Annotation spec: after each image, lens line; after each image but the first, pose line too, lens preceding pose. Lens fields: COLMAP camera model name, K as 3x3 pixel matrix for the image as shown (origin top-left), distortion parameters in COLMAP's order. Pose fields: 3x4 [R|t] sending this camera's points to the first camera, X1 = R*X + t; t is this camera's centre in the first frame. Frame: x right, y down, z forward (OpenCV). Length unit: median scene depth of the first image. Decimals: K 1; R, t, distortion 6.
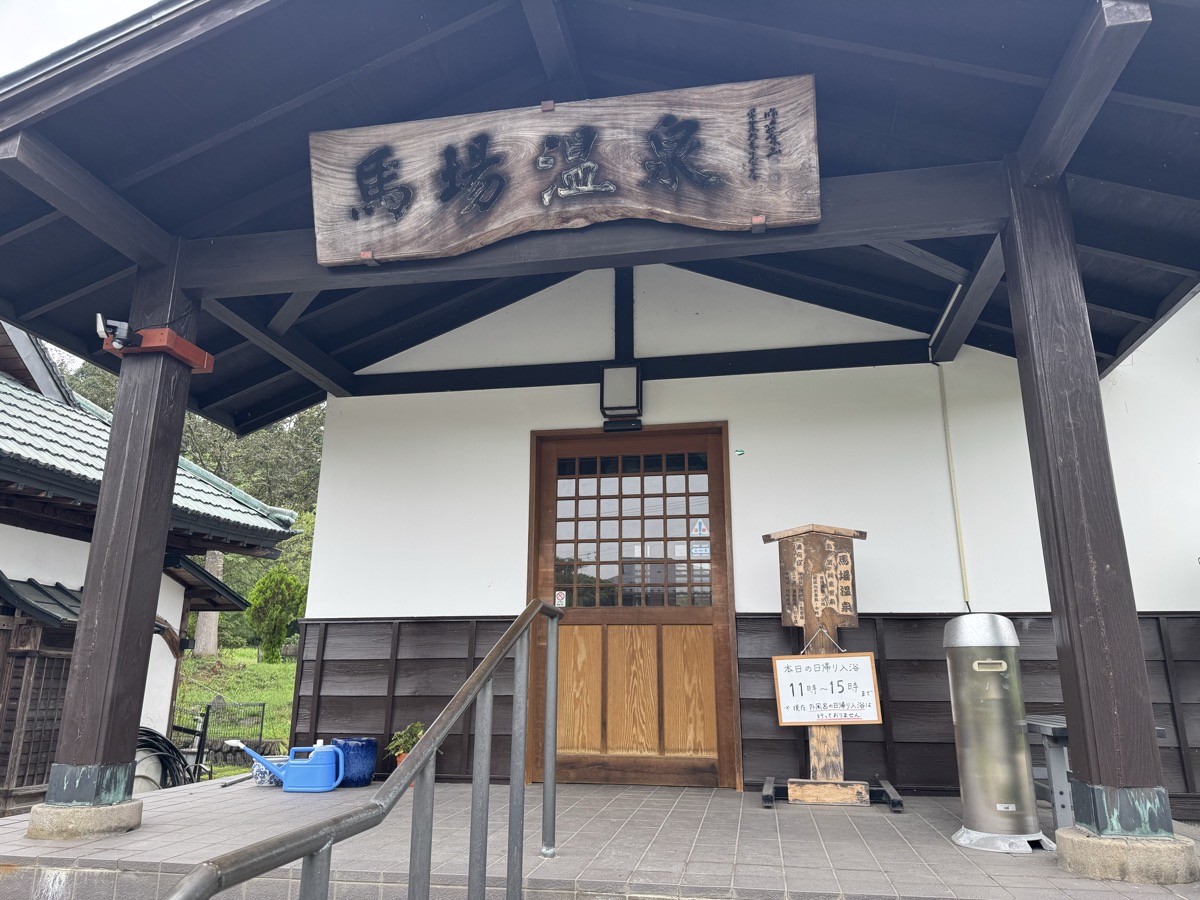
lens RADIAL K [[827.2, 0, 593.6], [0, 827.2, 449.2], [0, 0, 1]] dist [0.175982, -0.324291]
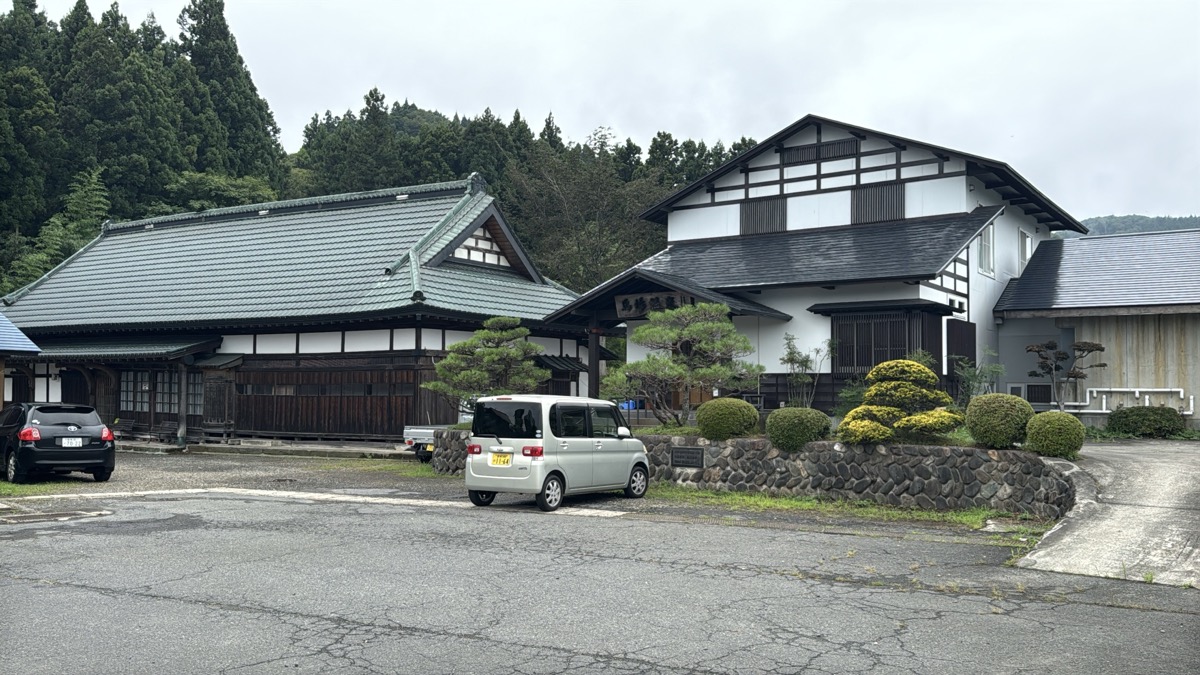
lens RADIAL K [[1020.1, 0, 600.0], [0, 1020.1, 337.5], [0, 0, 1]] dist [0.163390, -0.267542]
pose [[0.916567, -0.019736, -0.399393, 1.928753], [0.106612, 0.974691, 0.196498, -1.213111], [0.385407, -0.222684, 0.895474, -4.378967]]
